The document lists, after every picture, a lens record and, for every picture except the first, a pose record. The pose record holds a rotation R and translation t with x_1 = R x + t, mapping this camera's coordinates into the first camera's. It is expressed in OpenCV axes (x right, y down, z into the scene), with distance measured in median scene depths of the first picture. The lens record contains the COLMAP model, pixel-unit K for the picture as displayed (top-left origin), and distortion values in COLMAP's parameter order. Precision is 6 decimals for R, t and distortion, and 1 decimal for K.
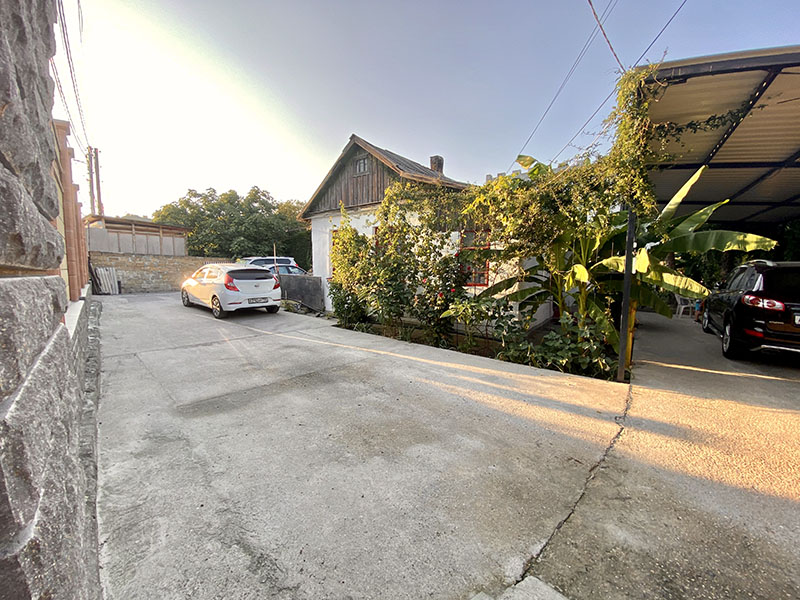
lens RADIAL K [[321.6, 0, 400.3], [0, 321.6, 300.2], [0, 0, 1]] dist [-0.010177, -0.000397]
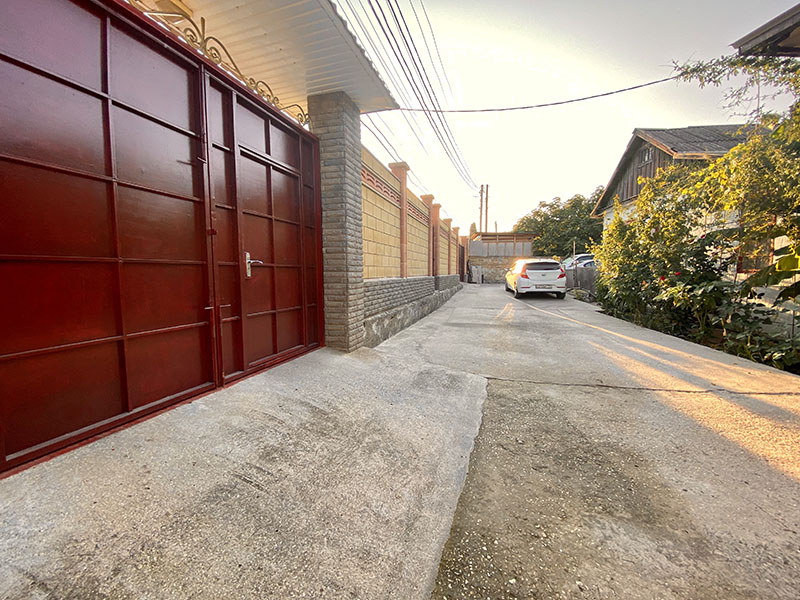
lens RADIAL K [[321.6, 0, 400.6], [0, 321.6, 297.7], [0, 0, 1]] dist [-0.010177, -0.000397]
pose [[0.499058, 0.063260, -0.864256, 0.376278], [-0.073357, 0.996836, 0.030604, 0.046726], [0.863458, 0.048126, 0.502120, -0.133579]]
